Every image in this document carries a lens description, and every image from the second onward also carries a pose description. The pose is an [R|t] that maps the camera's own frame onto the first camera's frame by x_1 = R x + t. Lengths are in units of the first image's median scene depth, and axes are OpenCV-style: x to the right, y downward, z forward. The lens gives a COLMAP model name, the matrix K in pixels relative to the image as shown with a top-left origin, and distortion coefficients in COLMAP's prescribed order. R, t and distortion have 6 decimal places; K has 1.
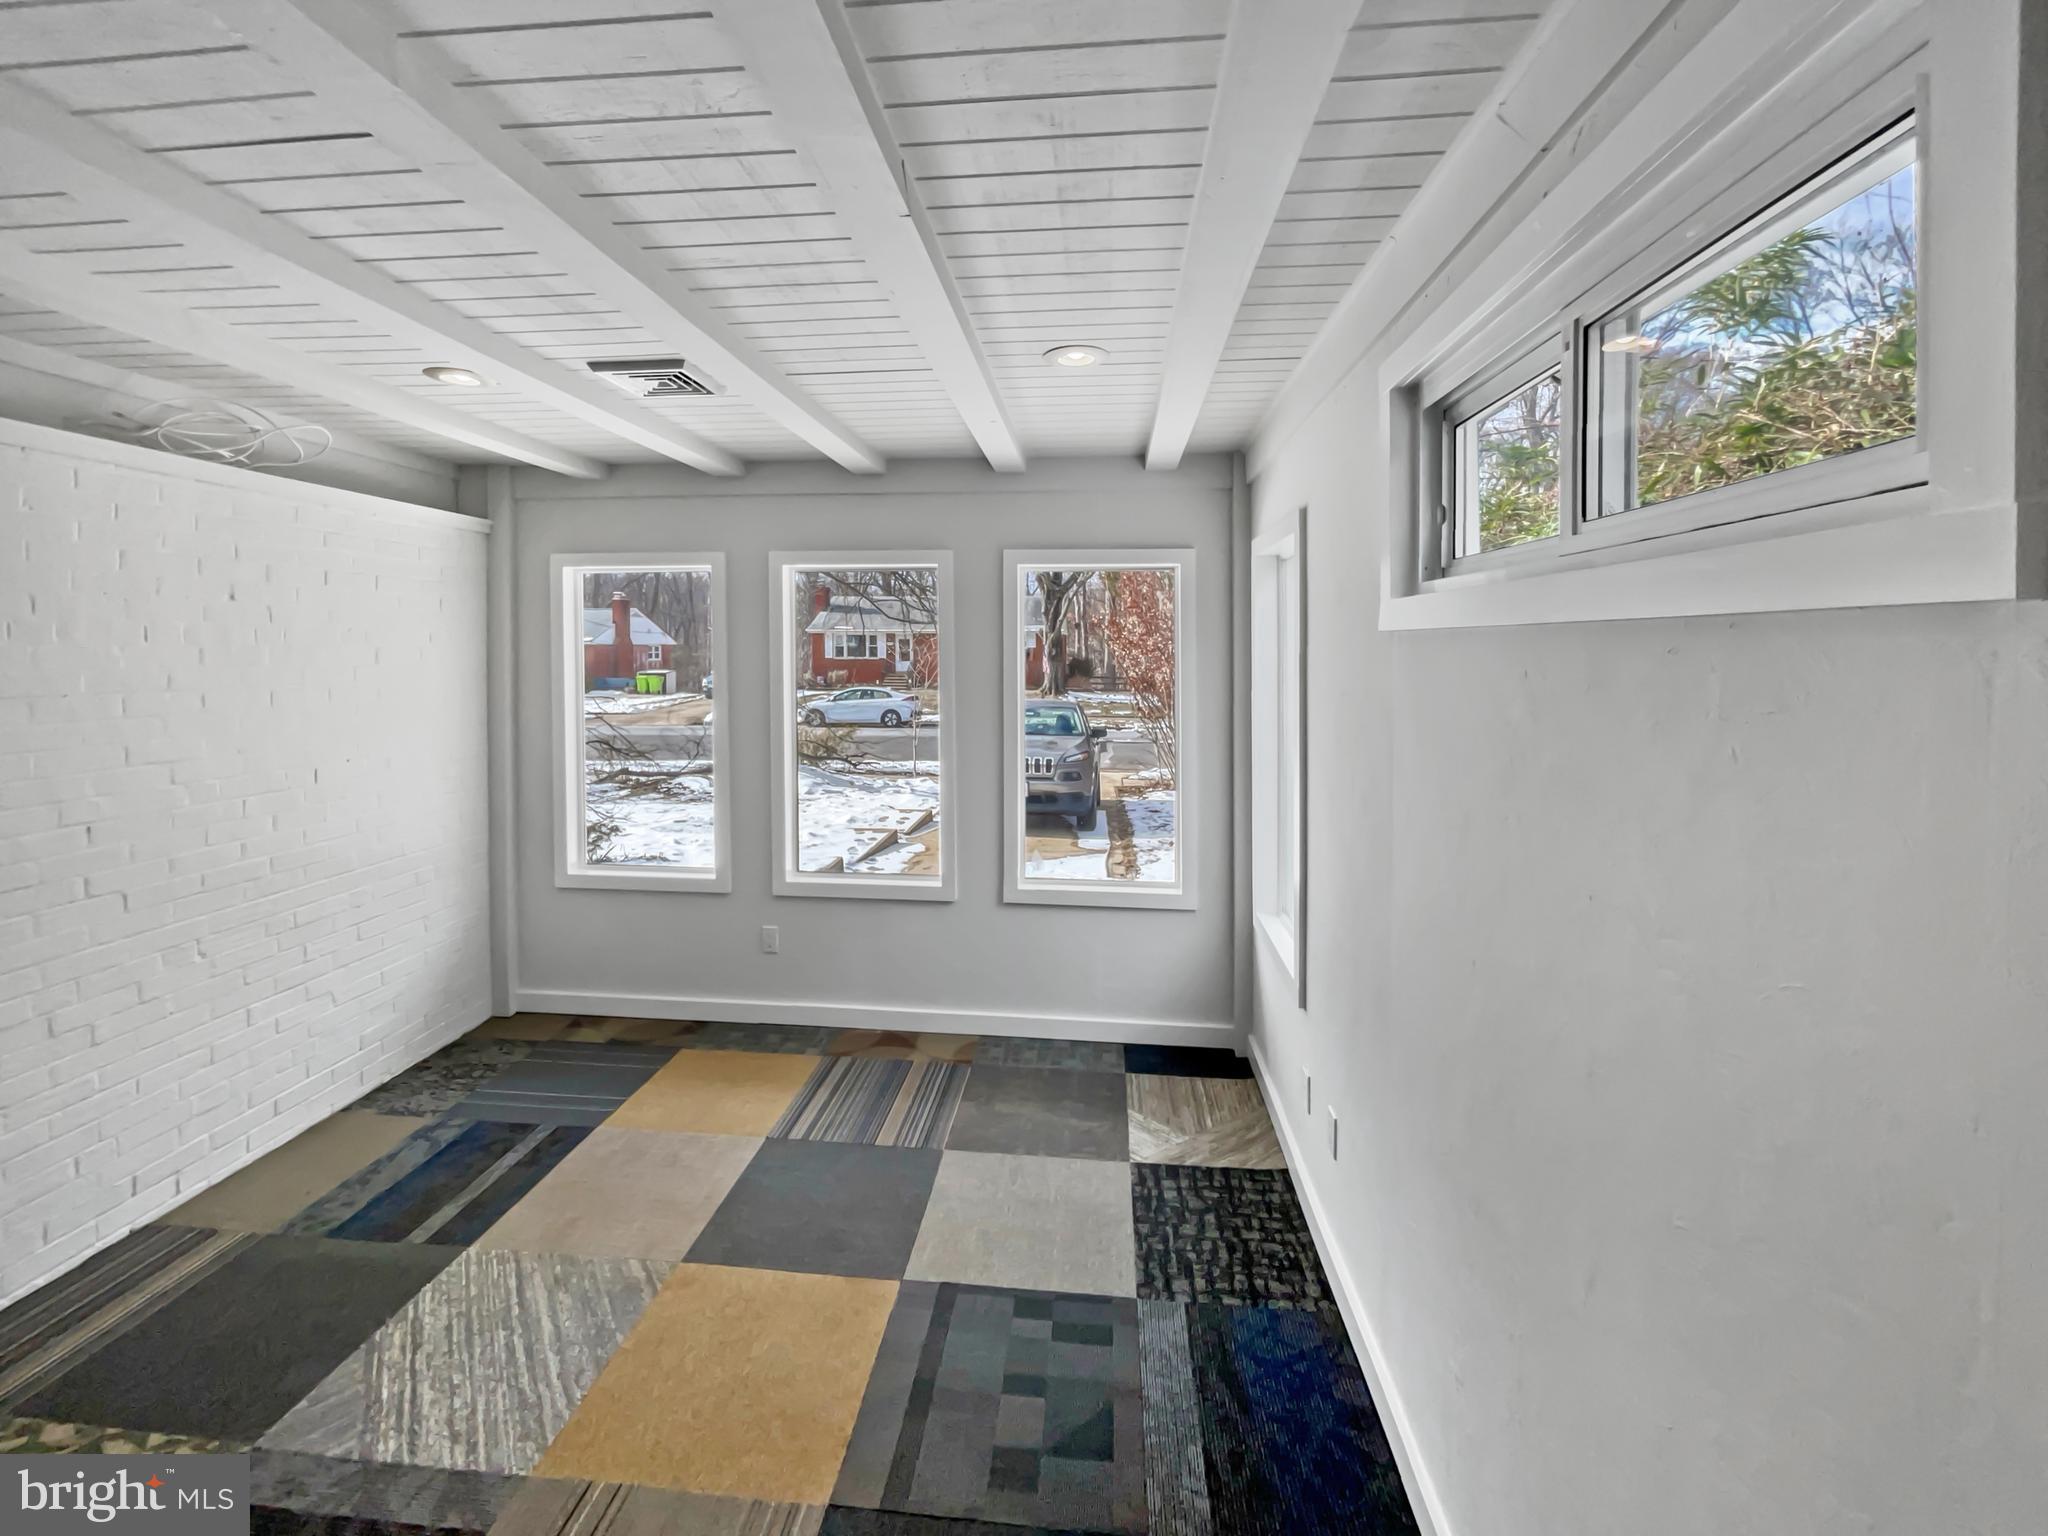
lens RADIAL K [[864.6, 0, 1027.1], [0, 864.6, 764.9], [0, 0, 1]] dist [-0.003596, -0.000704]
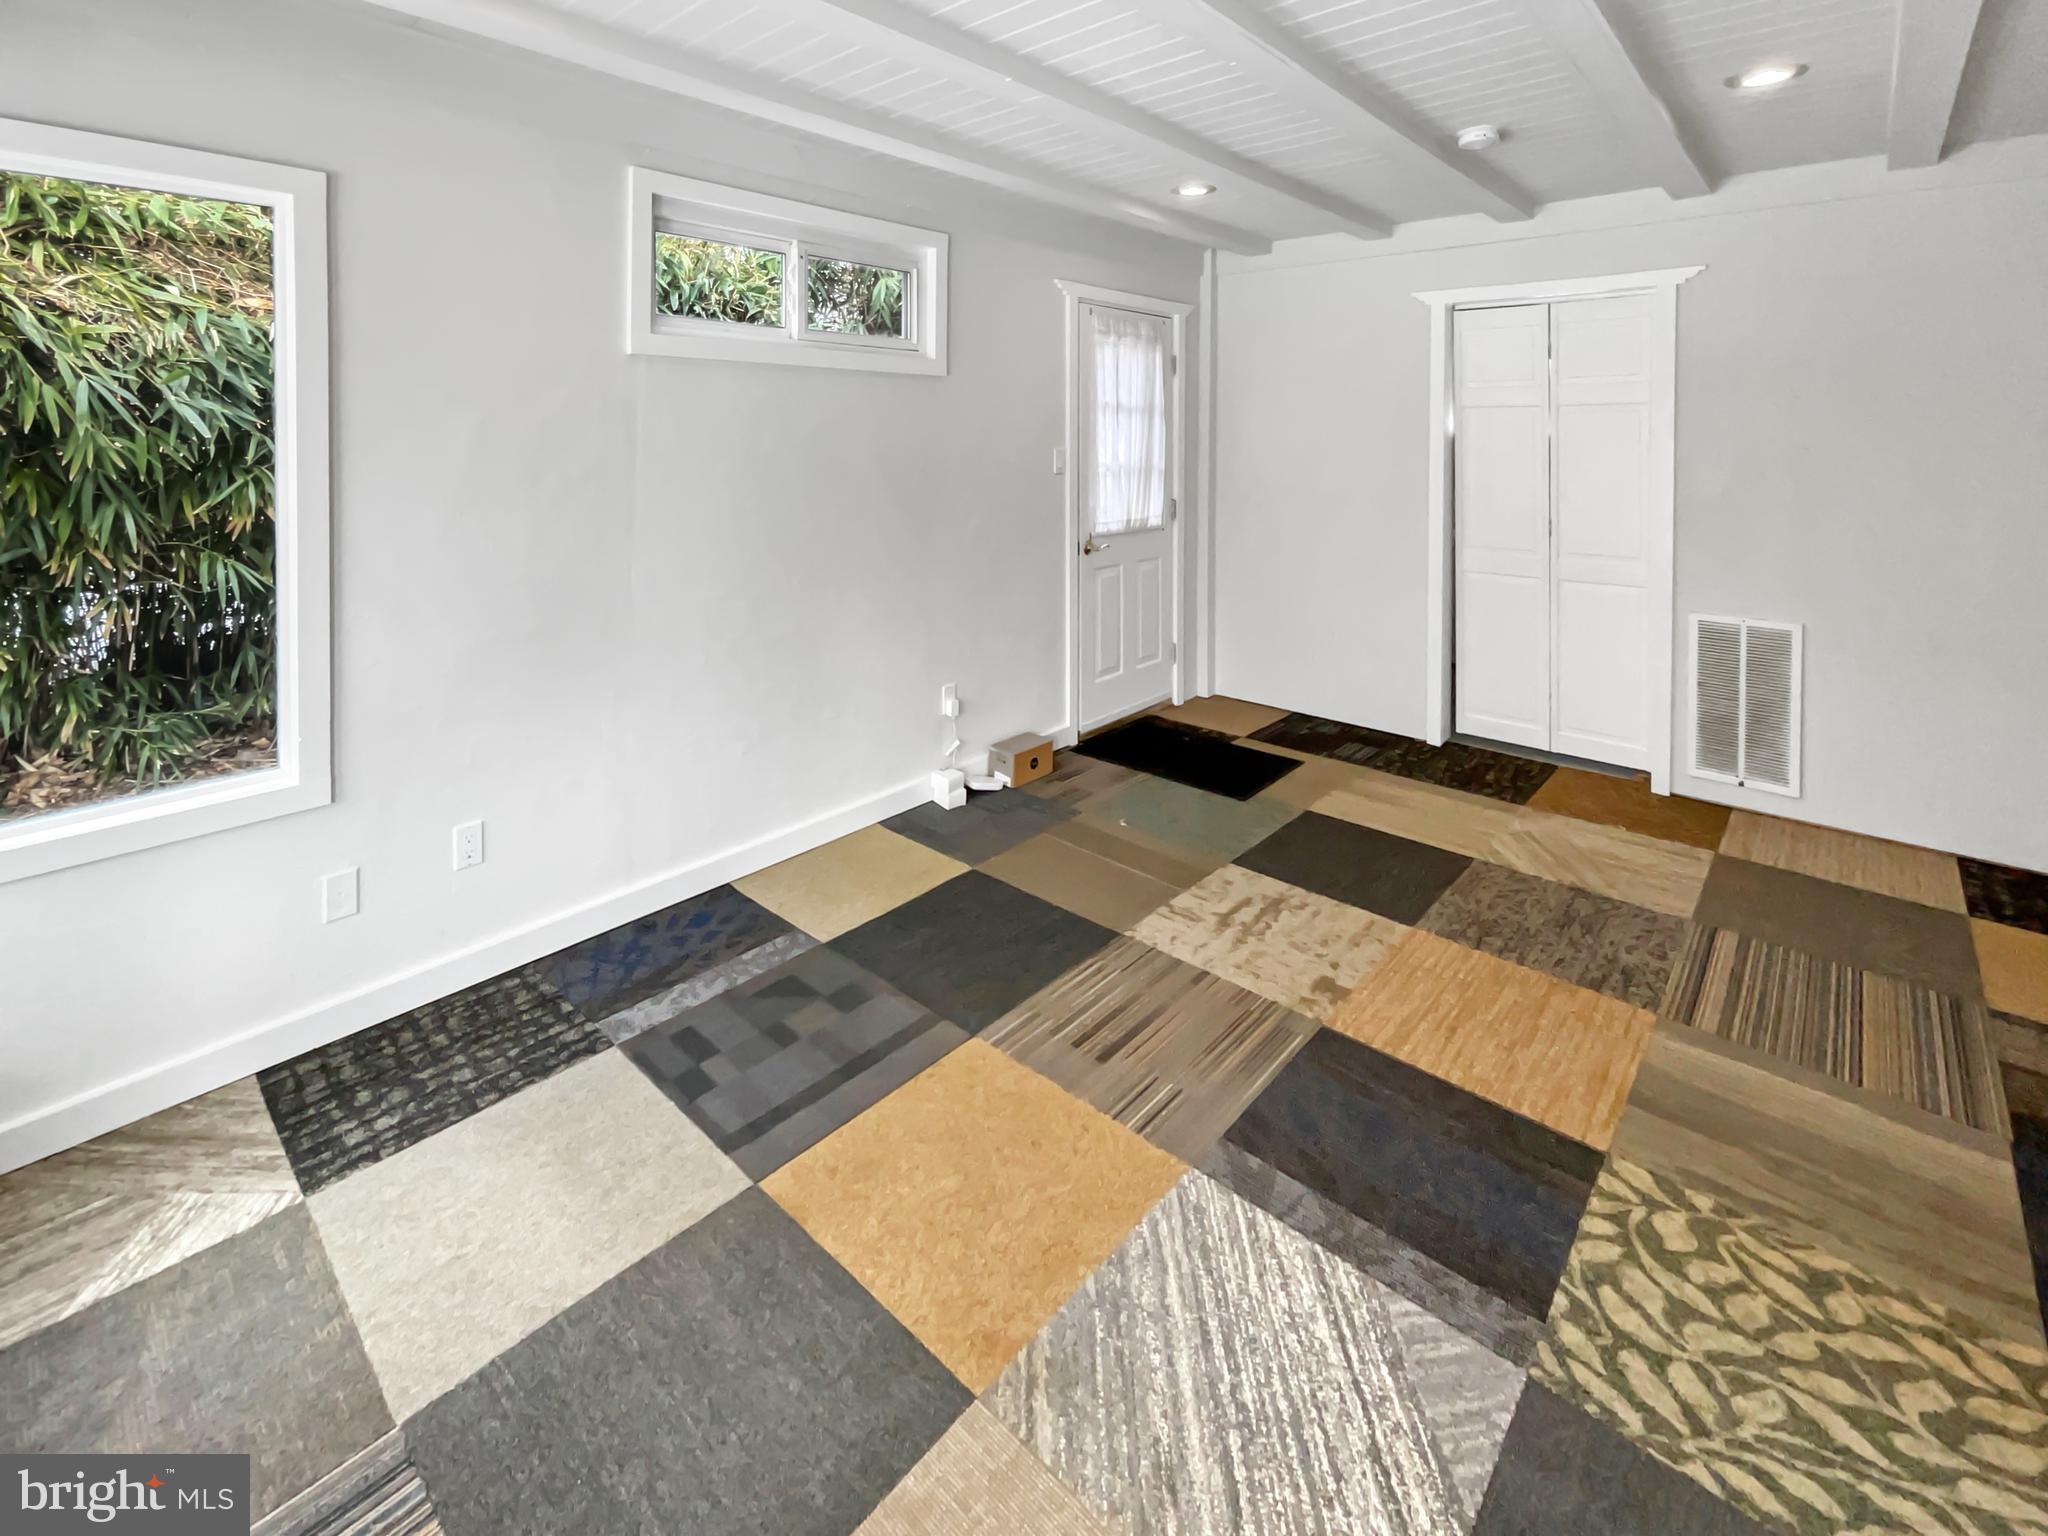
lens RADIAL K [[864.6, 0, 1027.1], [0, 864.6, 764.9], [0, 0, 1]] dist [-0.003596, -0.000704]
pose [[-0.808822, -0.217303, 0.546430, -0.680228], [0.066399, 0.889528, 0.452030, -0.048476], [-0.584292, 0.401895, -0.705041, 1.273989]]
